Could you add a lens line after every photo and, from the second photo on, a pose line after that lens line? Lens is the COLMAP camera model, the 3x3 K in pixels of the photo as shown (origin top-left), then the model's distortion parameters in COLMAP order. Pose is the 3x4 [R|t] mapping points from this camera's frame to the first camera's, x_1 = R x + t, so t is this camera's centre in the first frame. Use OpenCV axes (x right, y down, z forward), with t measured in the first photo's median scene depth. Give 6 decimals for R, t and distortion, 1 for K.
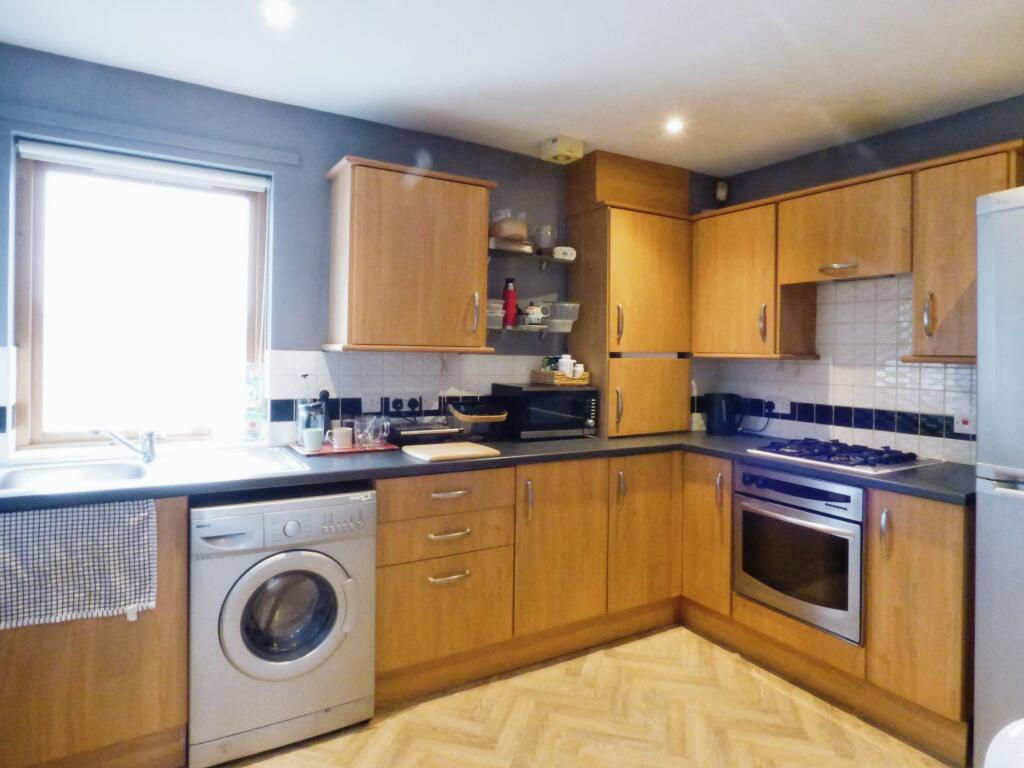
lens RADIAL K [[621.8, 0, 517.0], [0, 621.8, 352.7], [0, 0, 1]] dist [-0.001203, 0.000878]
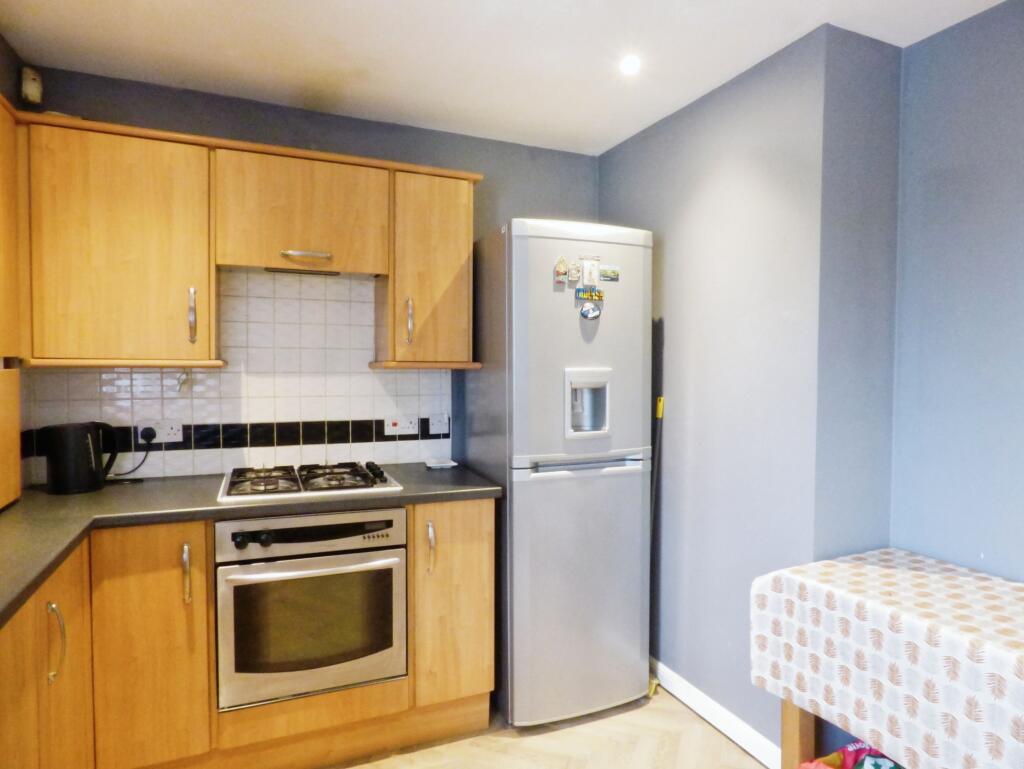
lens RADIAL K [[625.5, 0, 512.0], [0, 625.5, 384.5], [0, 0, 1]] dist [-0.002291, 0.001409]
pose [[0.140828, -0.044464, 0.989035, -0.261371], [-0.002520, 0.998972, 0.045269, -0.003376], [-0.990031, -0.008867, 0.140571, 0.575033]]
